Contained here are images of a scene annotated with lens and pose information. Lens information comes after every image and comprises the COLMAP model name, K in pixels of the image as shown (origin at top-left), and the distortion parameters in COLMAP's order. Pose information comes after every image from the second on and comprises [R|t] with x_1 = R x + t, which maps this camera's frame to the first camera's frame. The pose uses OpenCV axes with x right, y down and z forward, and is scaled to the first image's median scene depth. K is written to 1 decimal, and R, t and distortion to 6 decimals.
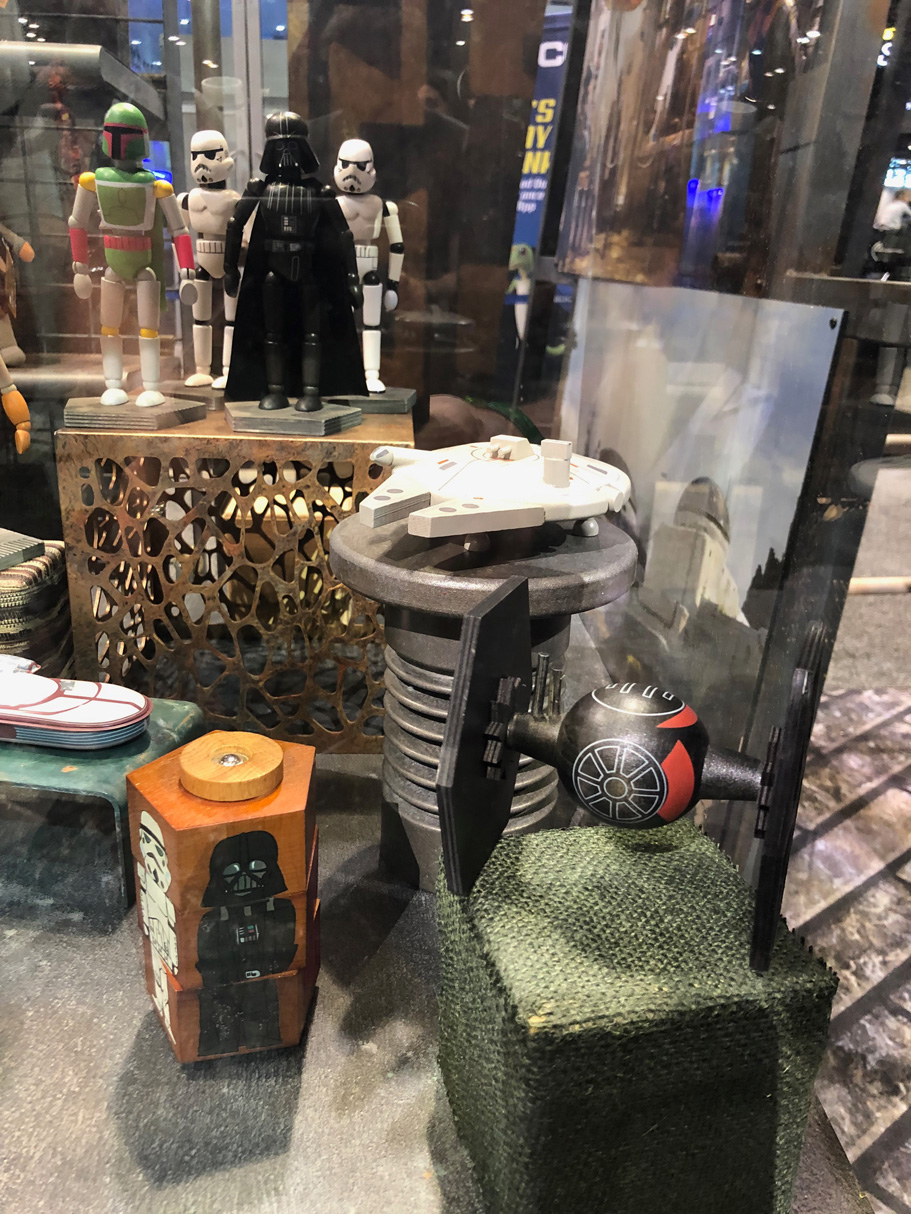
lens RADIAL K [[1028.7, 0, 455.5], [0, 1028.7, 607.0], [0, 0, 1]] dist [0.009652, -0.000661]
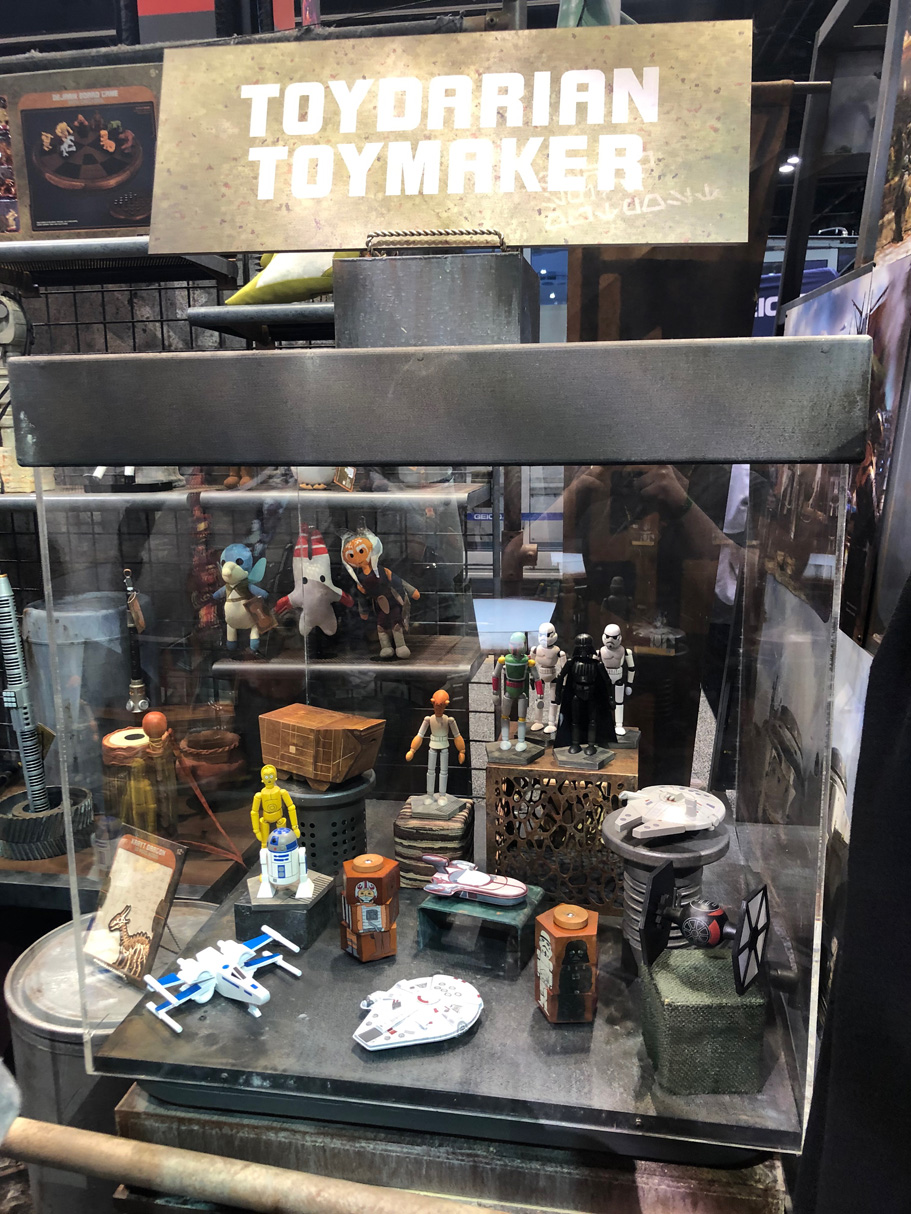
lens RADIAL K [[986.9, 0, 455.5], [0, 986.9, 607.0], [0, 0, 1]] dist [0.168610, -0.535731]
pose [[0.971356, 0.000292, -0.237629, 0.114720], [-0.036583, 0.988262, -0.148322, -0.234367], [0.234797, 0.152767, 0.959965, -1.599161]]
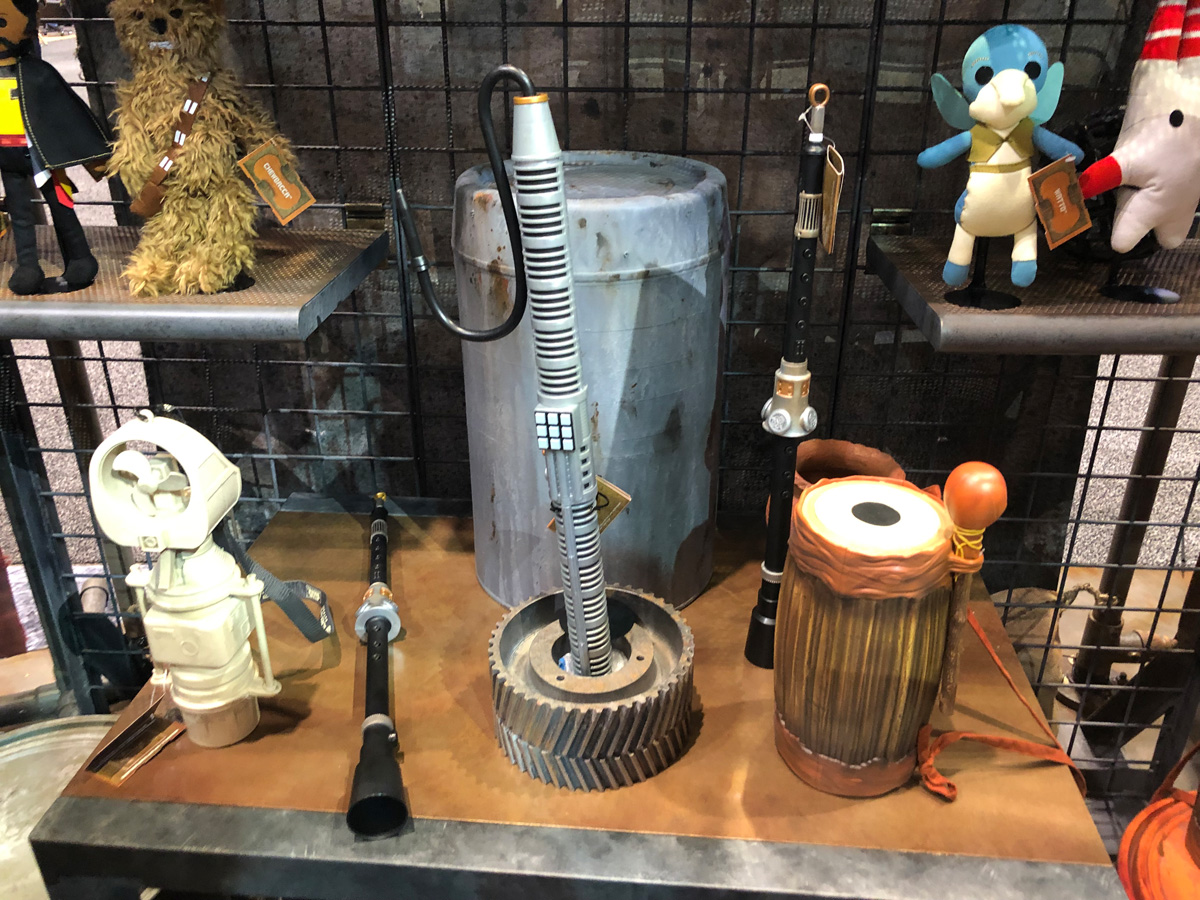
lens RADIAL K [[1016.8, 0, 600.0], [0, 1016.8, 450.0], [0, 0, 1]] dist [0.009652, -0.000661]
pose [[0.989828, 0.030333, -0.138995, -2.527887], [-0.014734, 0.993609, 0.111911, -0.583055], [0.141501, -0.108724, 0.983949, 0.495288]]
